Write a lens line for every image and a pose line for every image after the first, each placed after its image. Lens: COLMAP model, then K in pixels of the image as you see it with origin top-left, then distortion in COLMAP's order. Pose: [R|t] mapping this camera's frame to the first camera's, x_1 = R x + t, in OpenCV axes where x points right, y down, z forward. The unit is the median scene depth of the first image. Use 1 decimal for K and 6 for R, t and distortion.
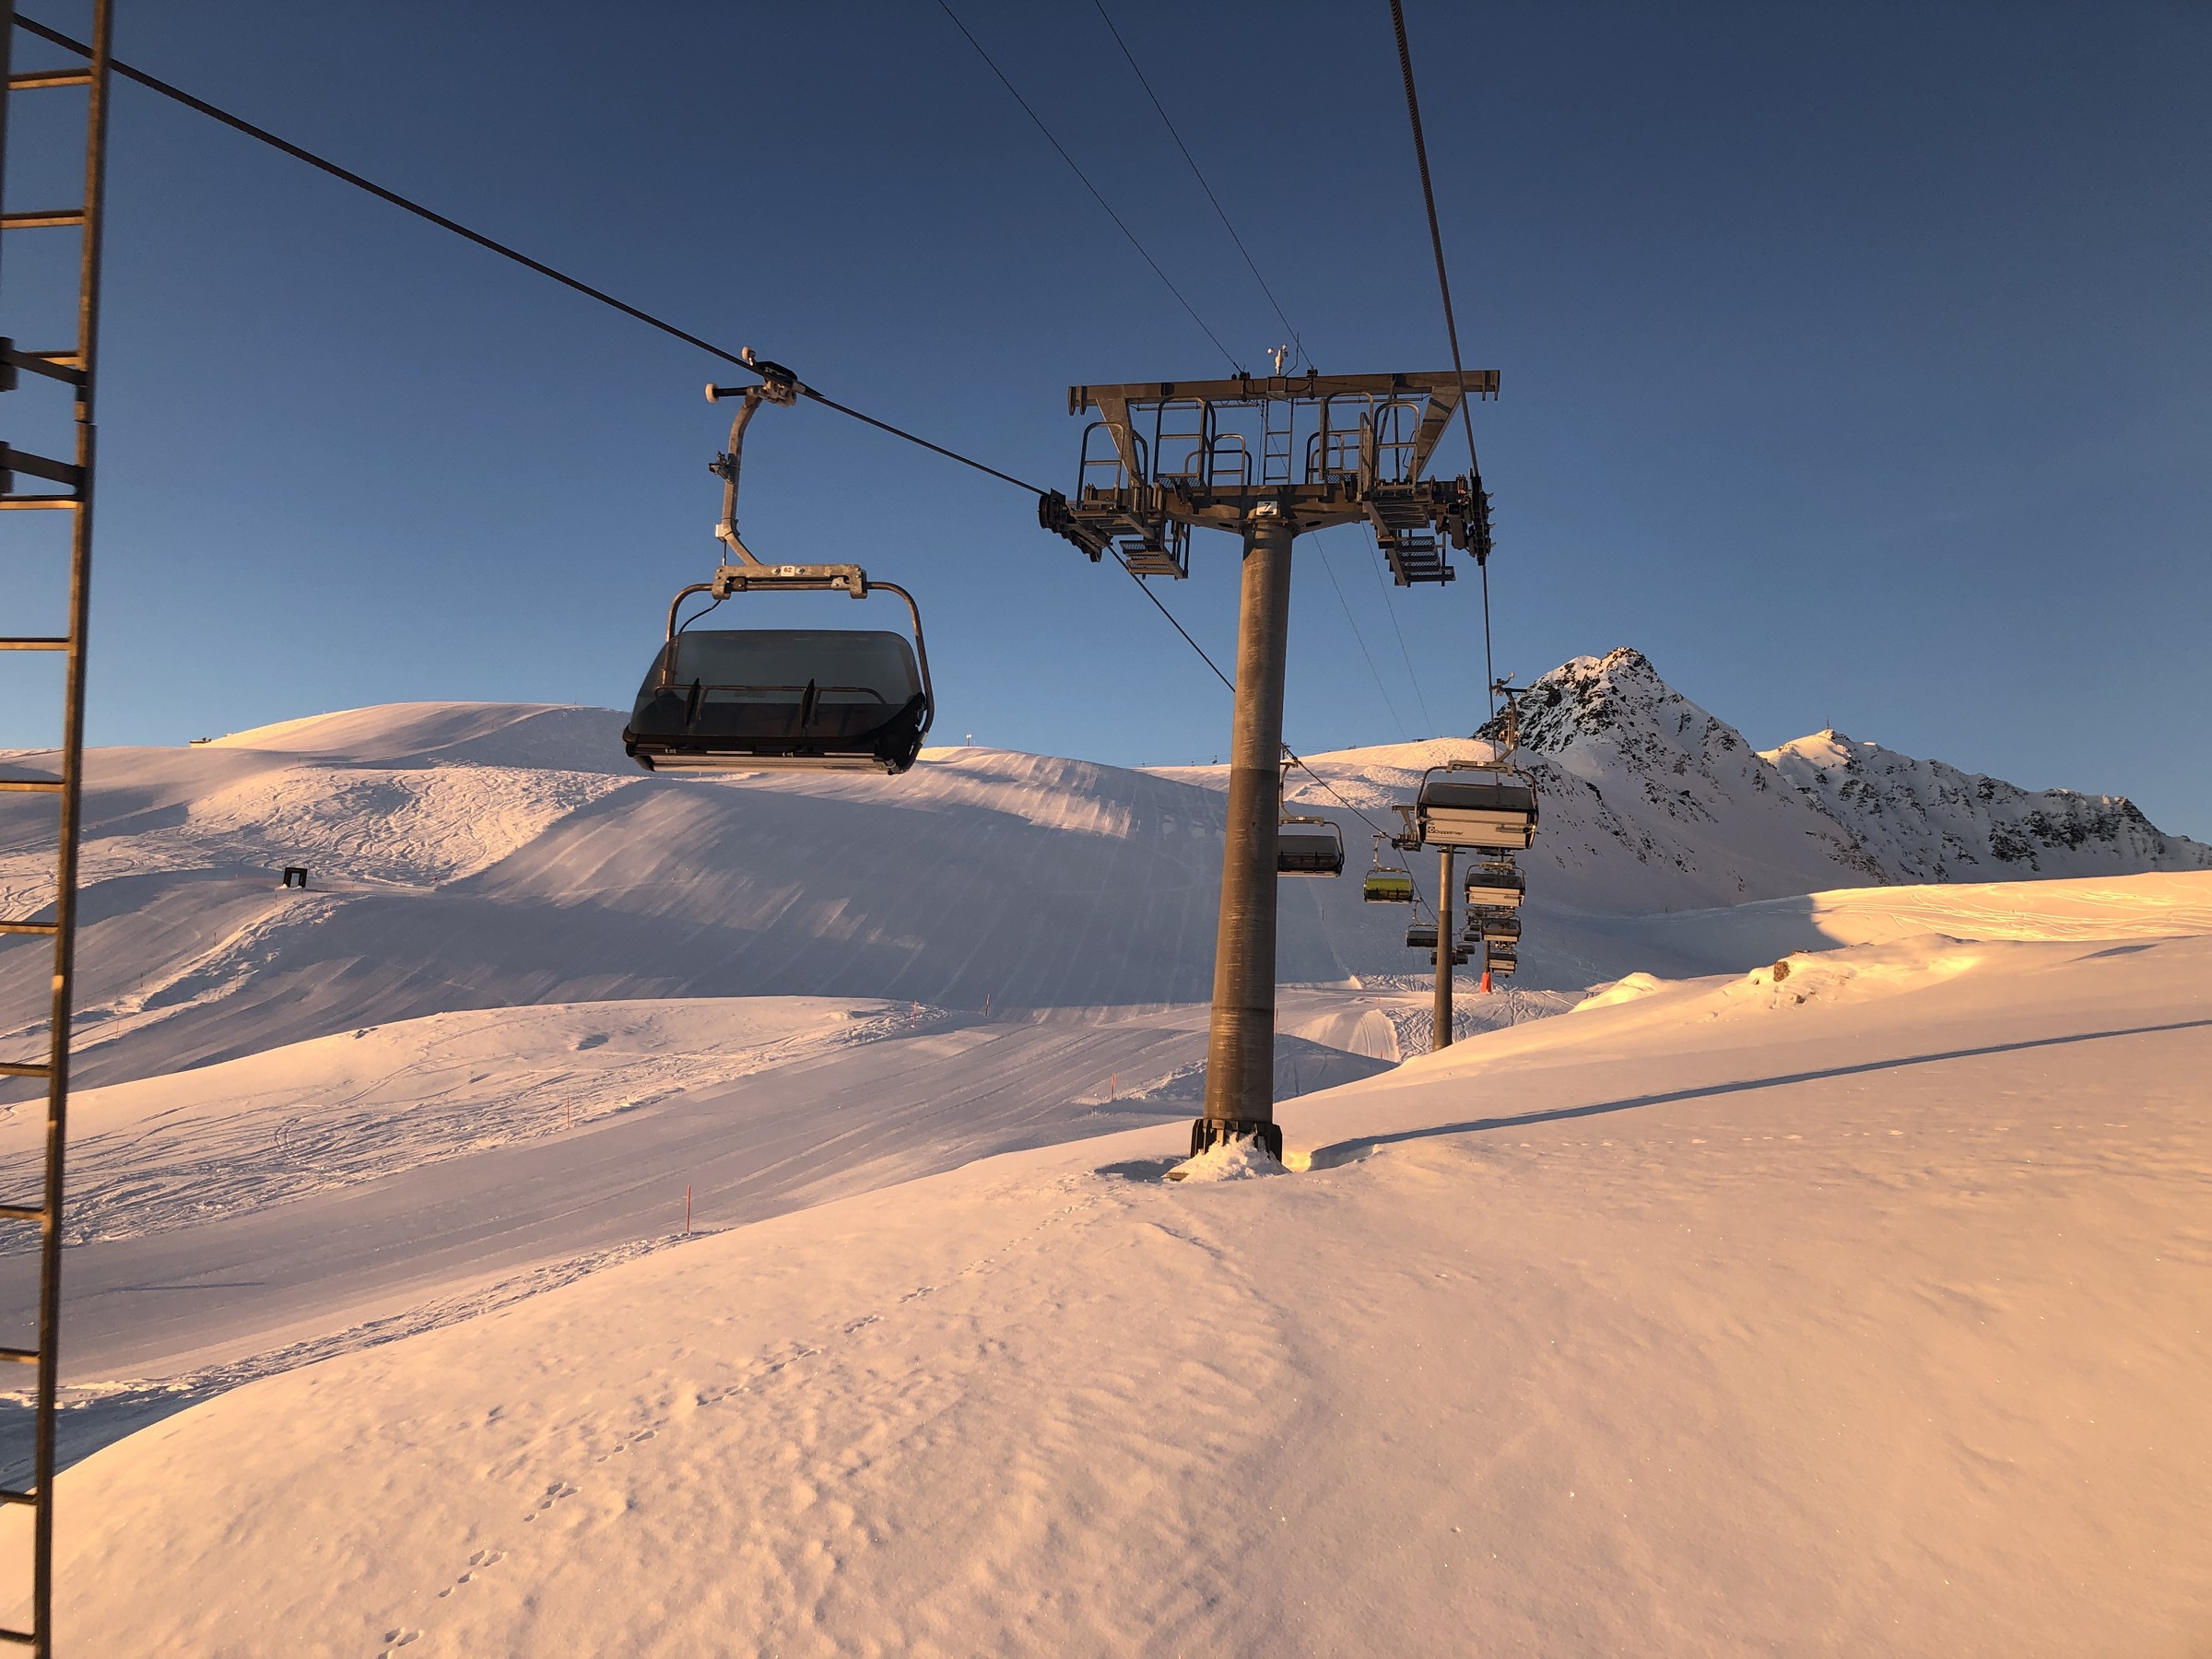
lens RADIAL K [[1763.6, 0, 1091.0], [0, 1763.6, 824.0], [0, 0, 1]] dist [0.023372, -0.018526]
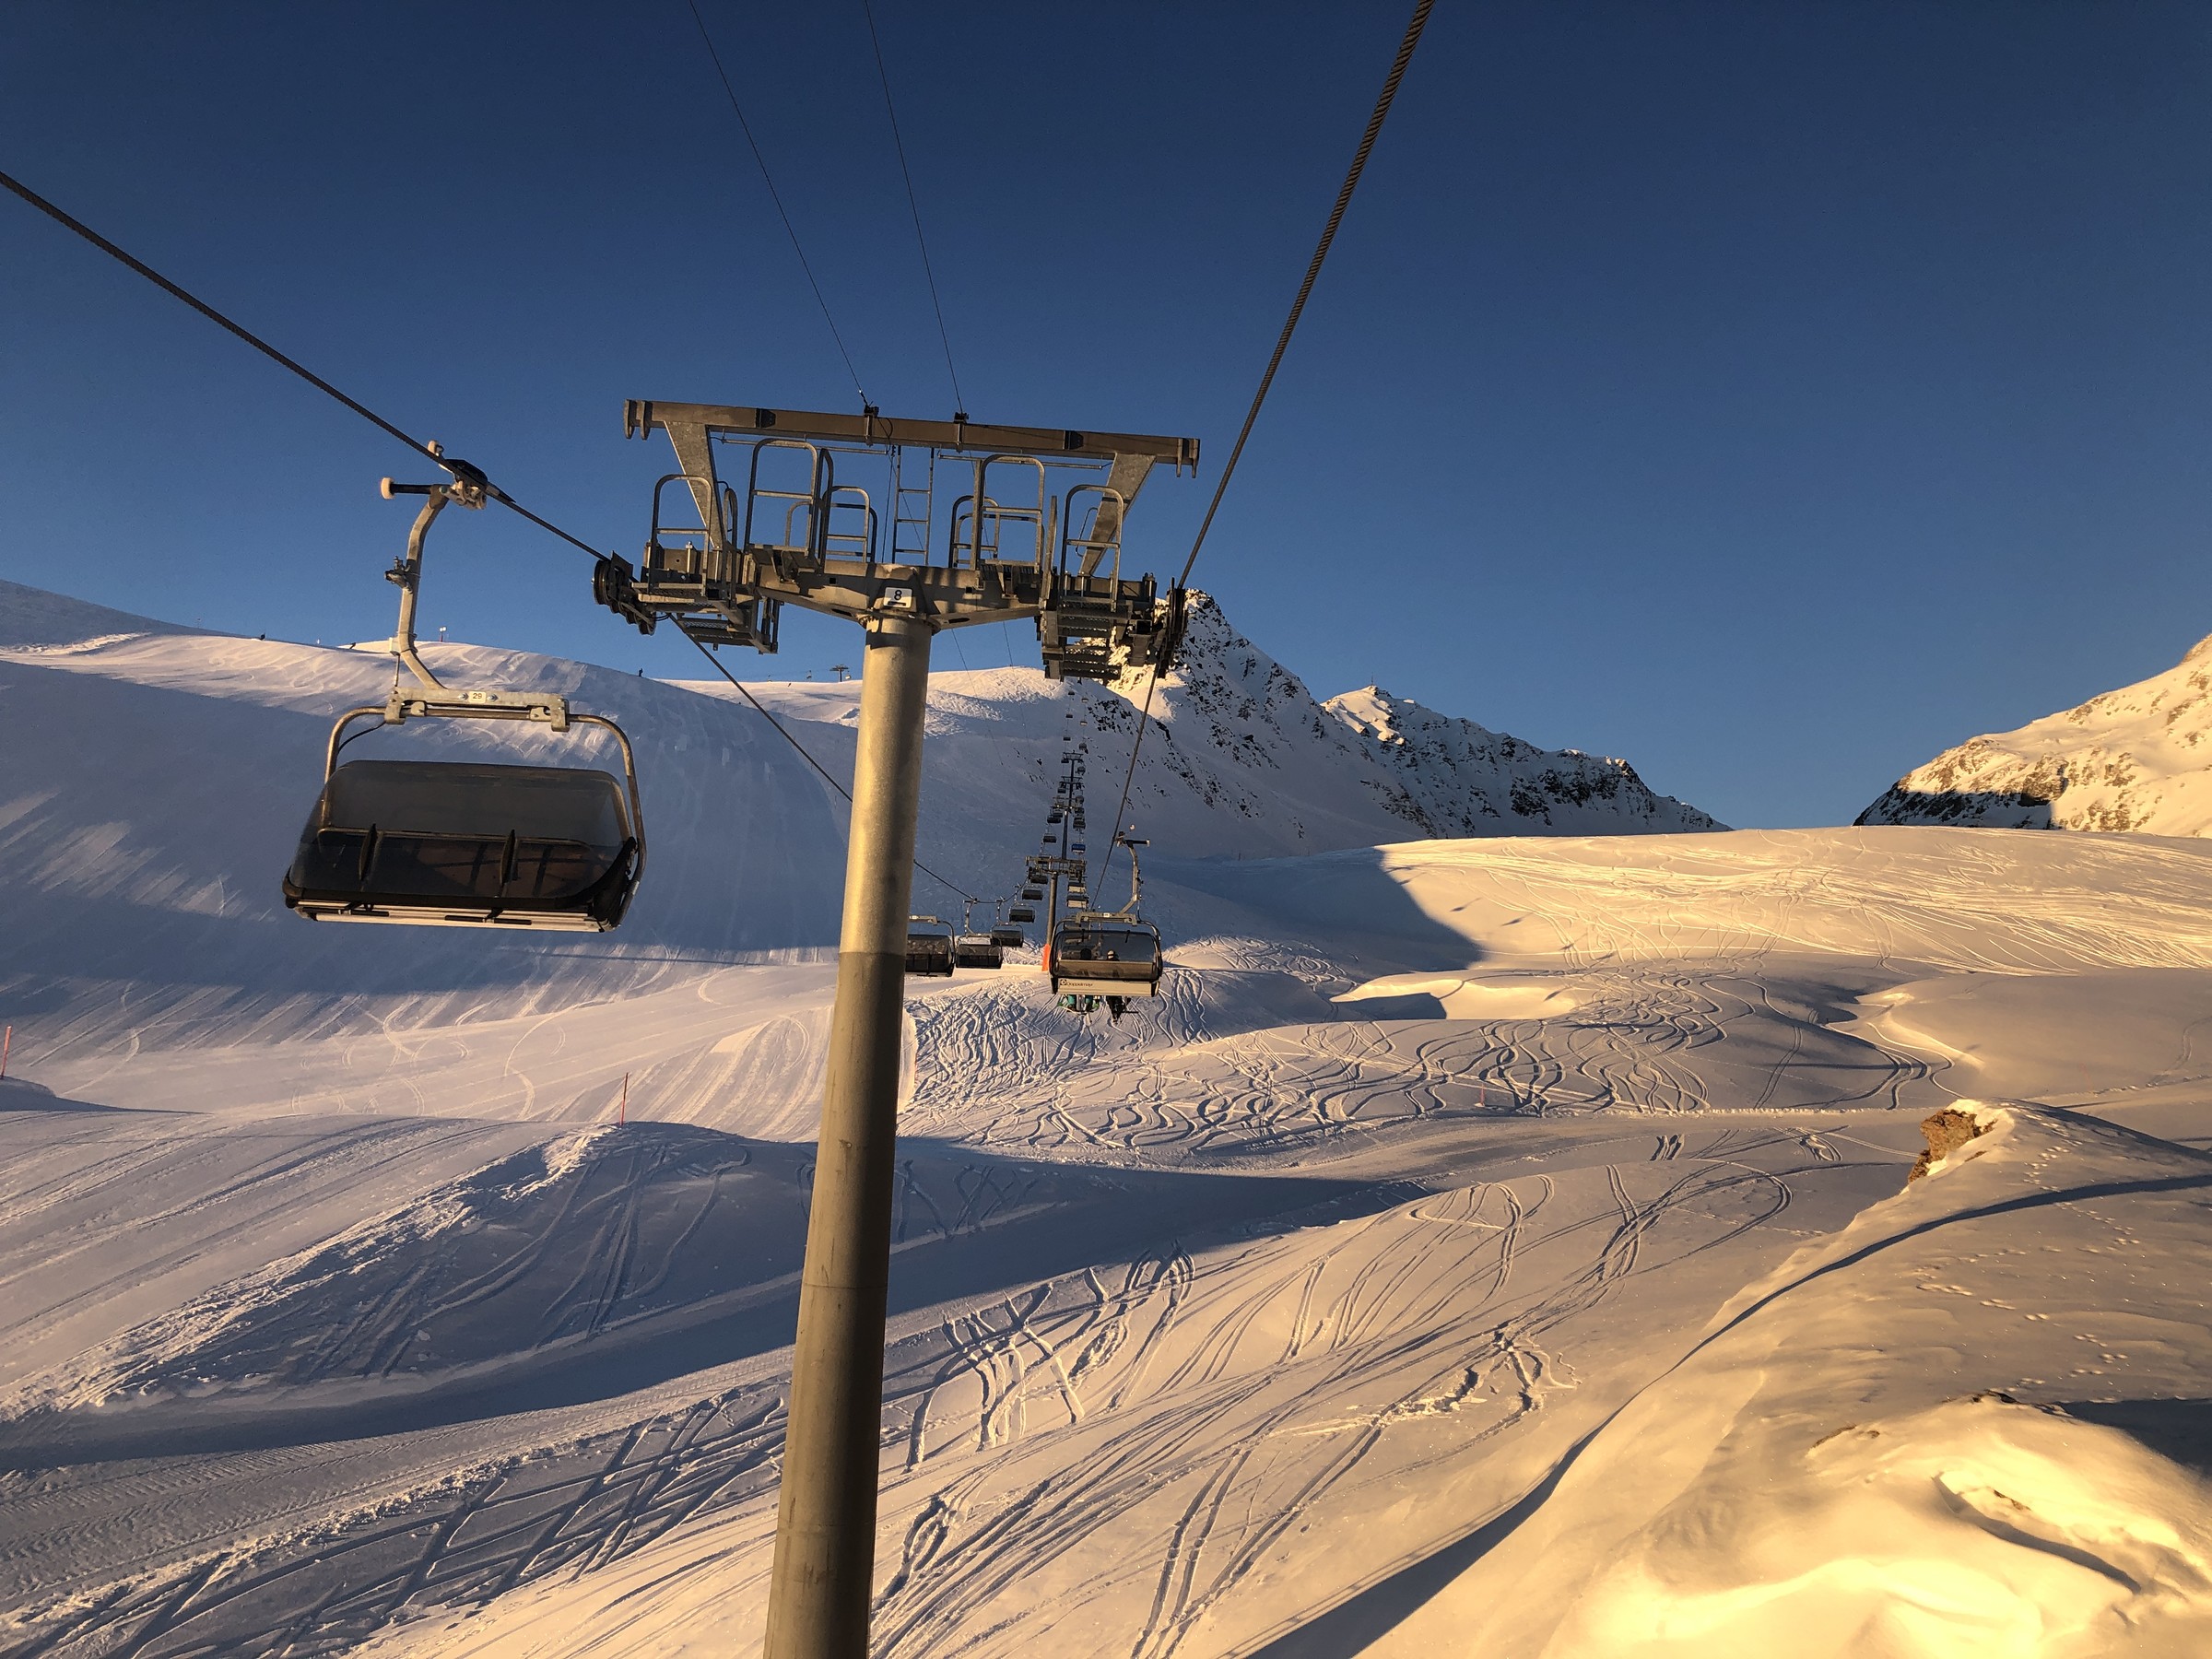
lens RADIAL K [[1763.6, 0, 1101.9], [0, 1763.6, 784.4], [0, 0, 1]] dist [0.023372, -0.018526]
pose [[0.968758, 0.029828, 0.246209, 0.041105], [-0.033153, 0.999406, 0.009370, 0.006511], [-0.245783, -0.017239, 0.969172, 0.187533]]
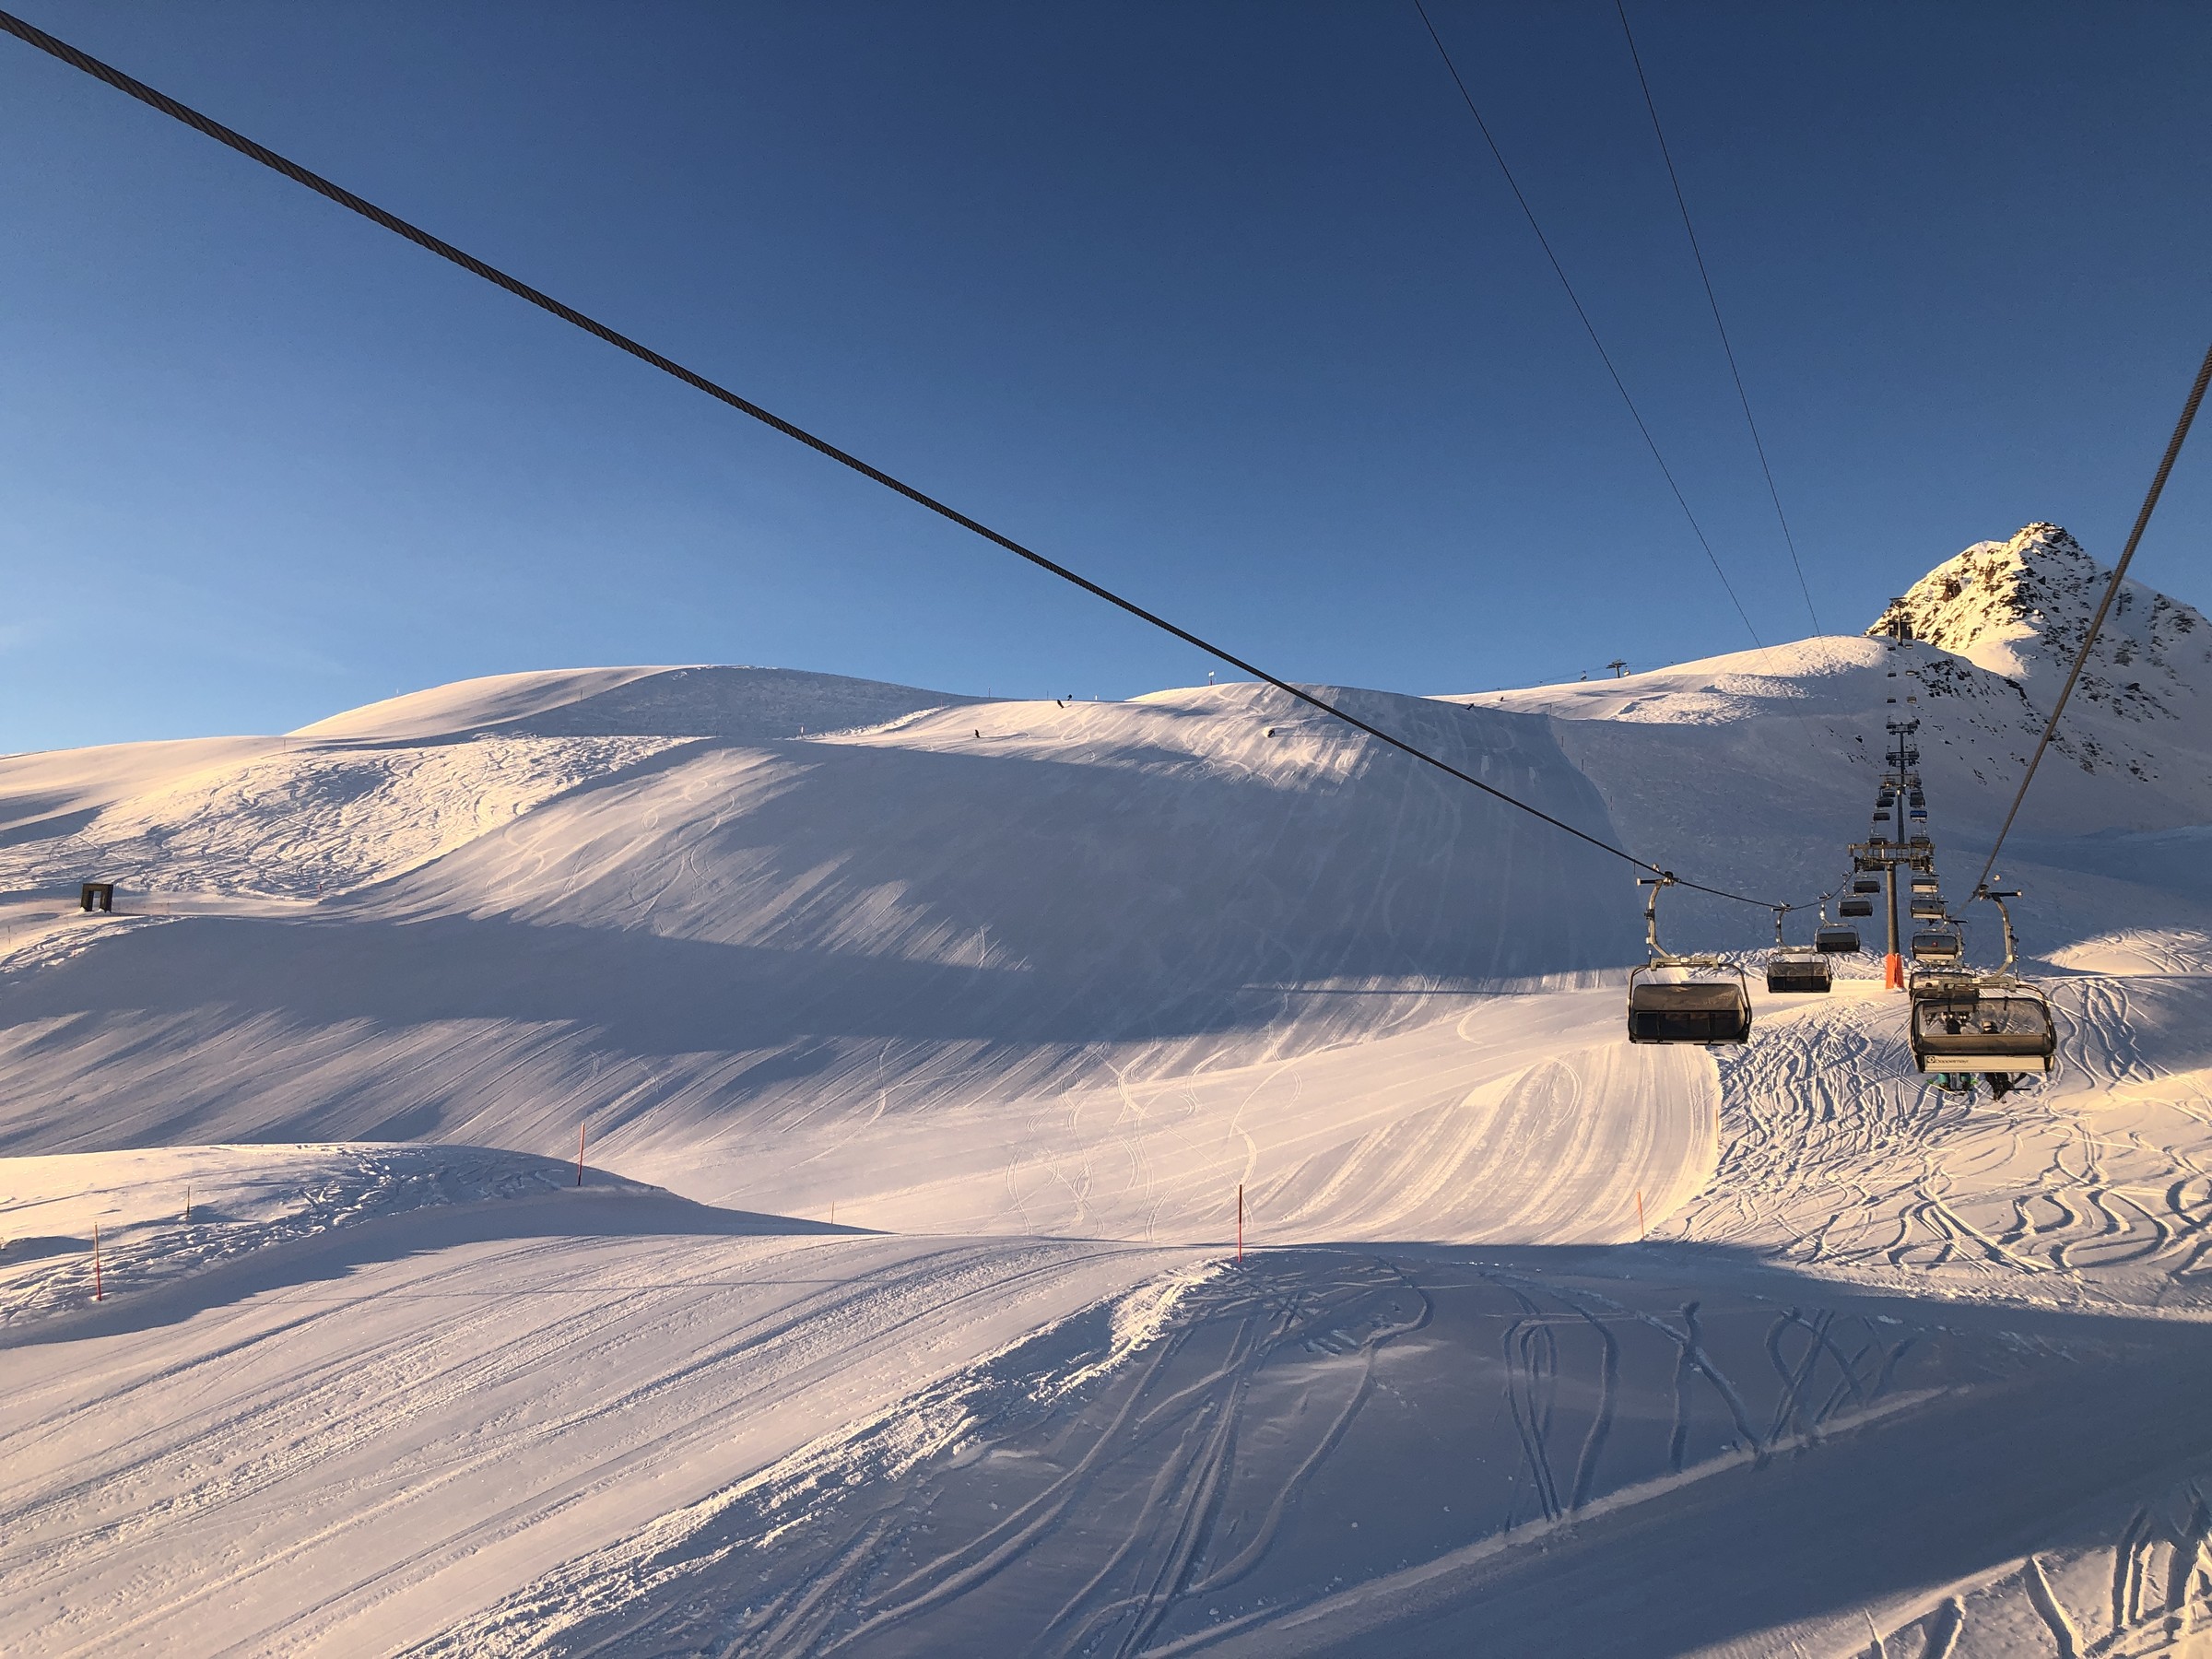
lens RADIAL K [[1763.6, 0, 1072.4], [0, 1763.6, 778.9], [0, 0, 1]] dist [0.023372, -0.018526]
pose [[0.976492, -0.066187, -0.205141, 0.055386], [0.064967, 0.997807, -0.012681, 0.011158], [0.205530, -0.000945, 0.978650, 0.248601]]
